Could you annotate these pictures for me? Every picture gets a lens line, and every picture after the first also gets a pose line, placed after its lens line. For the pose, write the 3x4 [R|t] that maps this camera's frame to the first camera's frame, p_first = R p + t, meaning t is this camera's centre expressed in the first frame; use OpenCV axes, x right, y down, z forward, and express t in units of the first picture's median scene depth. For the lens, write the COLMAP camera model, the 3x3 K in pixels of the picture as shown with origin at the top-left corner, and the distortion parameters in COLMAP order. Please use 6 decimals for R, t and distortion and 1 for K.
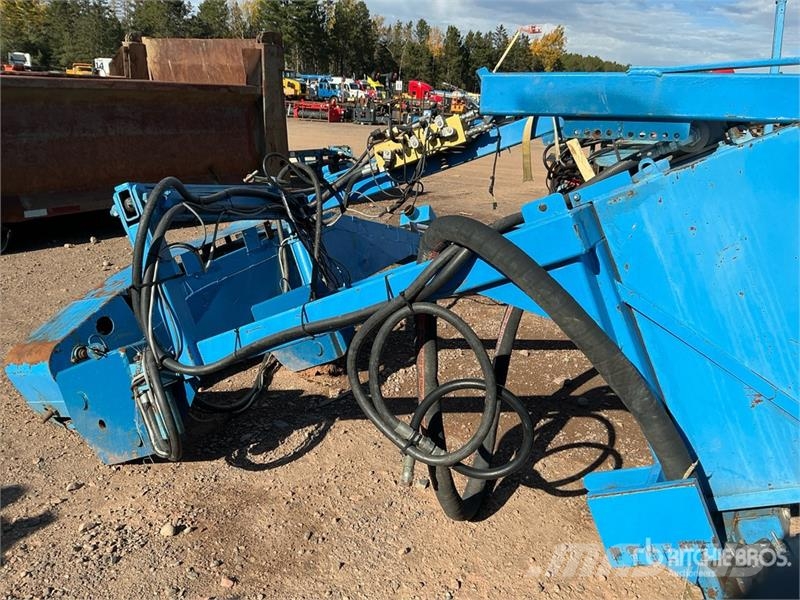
lens RADIAL K [[651.6, 0, 398.4], [0, 651.6, 304.1], [0, 0, 1]] dist [0.040740, -0.087623]
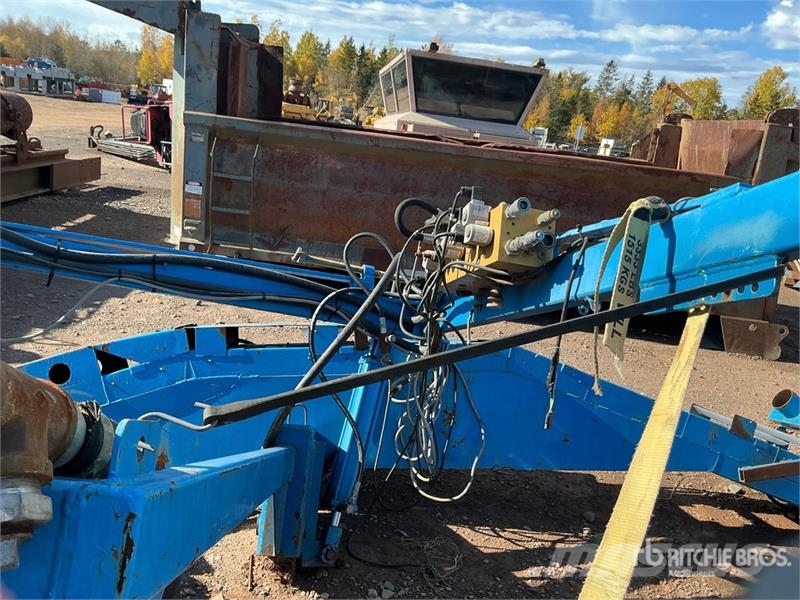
lens RADIAL K [[651.6, 0, 398.4], [0, 651.6, 304.1], [0, 0, 1]] dist [0.040740, -0.087623]
pose [[0.542236, 0.234310, -0.806895, 0.137979], [-0.344588, 0.937868, 0.040779, -0.067051], [0.766315, 0.255935, 0.589286, 0.211477]]
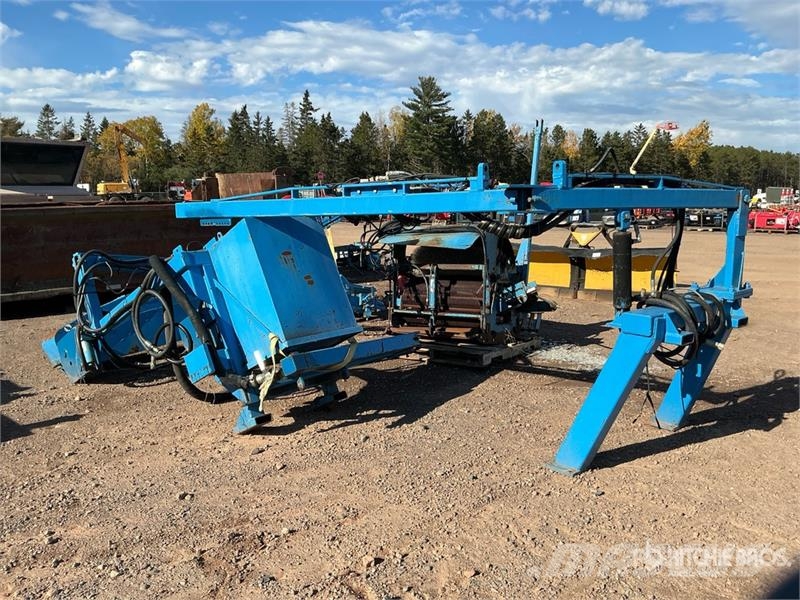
lens RADIAL K [[647.0, 0, 409.4], [0, 647.0, 300.2], [0, 0, 1]] dist [0.141551, -0.326225]
pose [[0.977105, -0.021101, -0.211709, 0.271417], [-0.012207, 0.987870, -0.154799, 0.072880], [0.212408, 0.153840, 0.964995, -0.218959]]
